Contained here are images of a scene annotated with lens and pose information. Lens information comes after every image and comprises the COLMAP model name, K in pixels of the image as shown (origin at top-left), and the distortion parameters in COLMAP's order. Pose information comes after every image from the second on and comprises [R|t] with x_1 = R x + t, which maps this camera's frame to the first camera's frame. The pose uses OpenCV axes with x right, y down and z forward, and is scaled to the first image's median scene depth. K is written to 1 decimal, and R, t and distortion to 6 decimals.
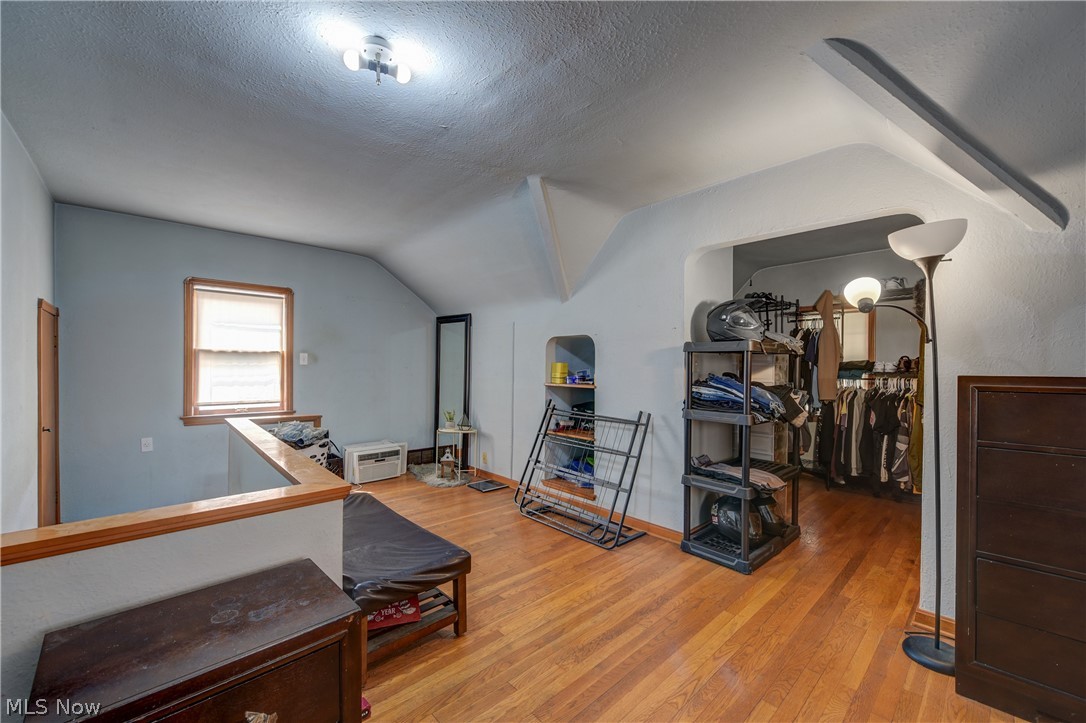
lens RADIAL K [[432.9, 0, 541.3], [0, 432.9, 366.6], [0, 0, 1]] dist [-0.003843, -0.000855]
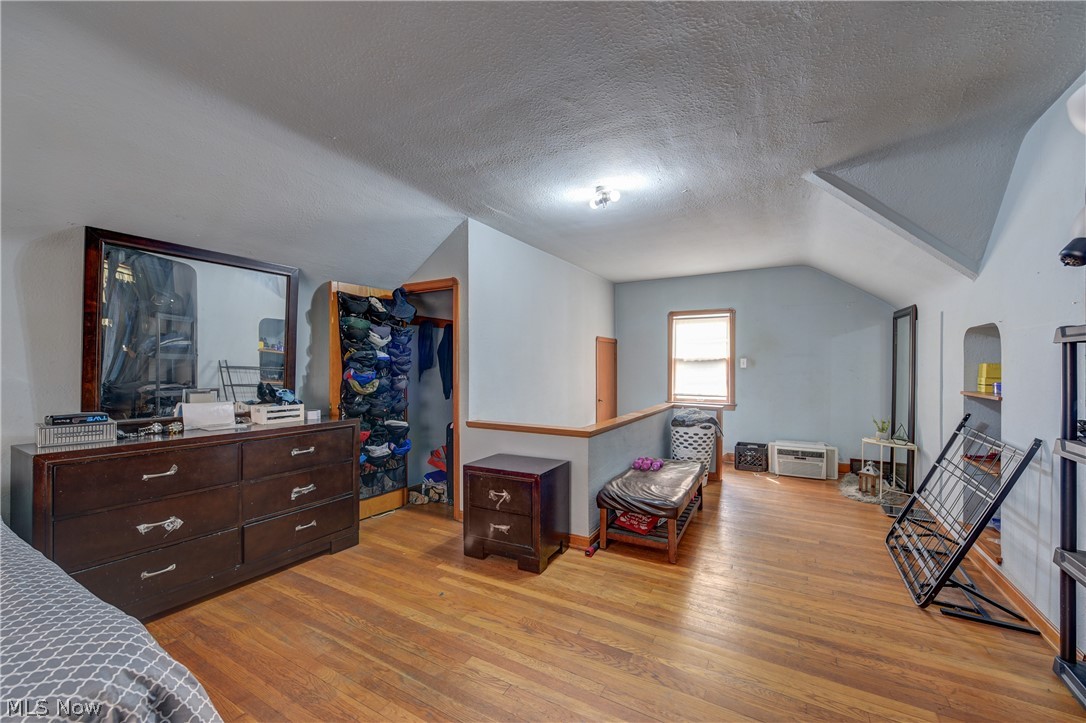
lens RADIAL K [[432.9, 0, 541.2], [0, 432.9, 363.9], [0, 0, 1]] dist [-0.003843, -0.000855]
pose [[0.287436, -0.013496, -0.957705, 1.044377], [-0.002188, 0.999889, -0.014747, 0.007639], [0.957797, 0.006334, 0.287374, 0.202993]]
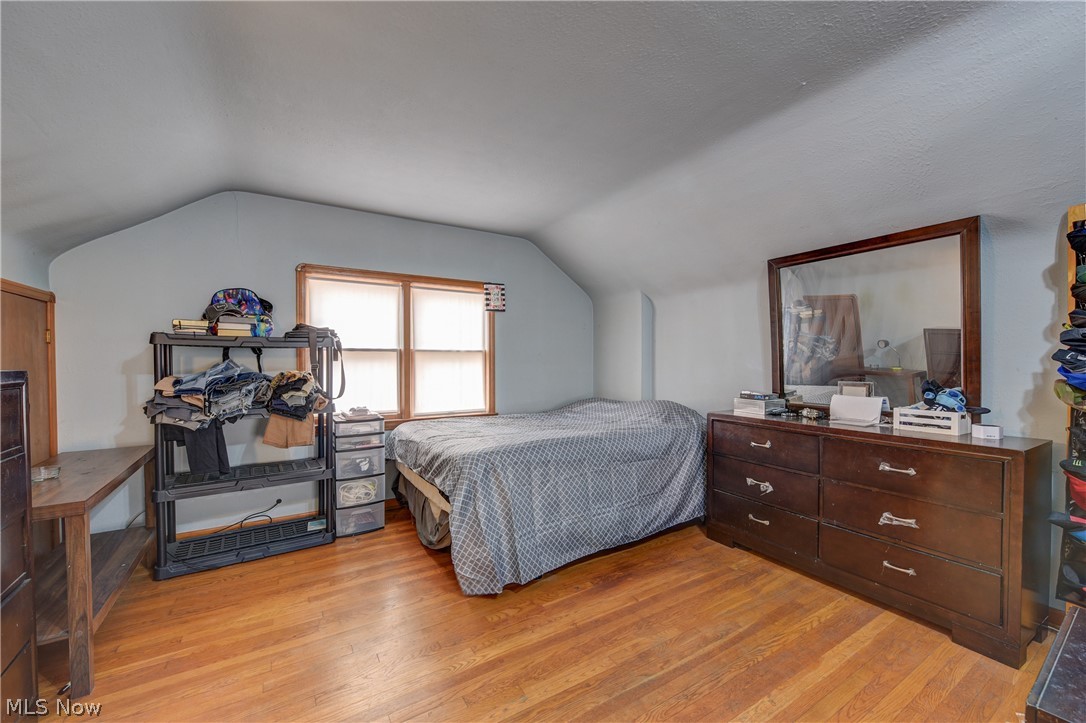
lens RADIAL K [[432.9, 0, 543.8], [0, 432.9, 363.8], [0, 0, 1]] dist [-0.003843, -0.000855]
pose [[-0.978411, -0.003720, 0.206635, 0.134425], [-0.001745, 0.999951, 0.009742, 0.000128], [-0.206661, 0.009171, -0.978370, 1.078213]]
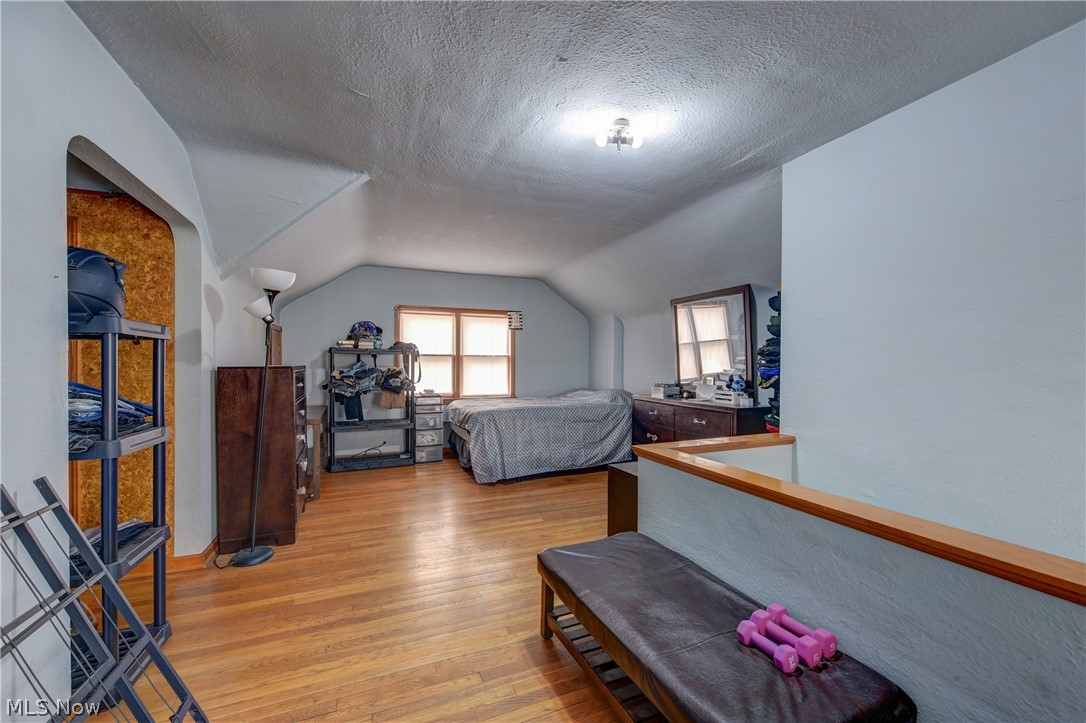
lens RADIAL K [[432.9, 0, 541.8], [0, 432.9, 362.9], [0, 0, 1]] dist [-0.003843, -0.000855]
pose [[-0.931264, -0.006783, 0.364283, -0.538850], [-0.005493, 0.999974, 0.004579, -0.005267], [-0.364304, 0.002263, -0.931277, 1.955904]]
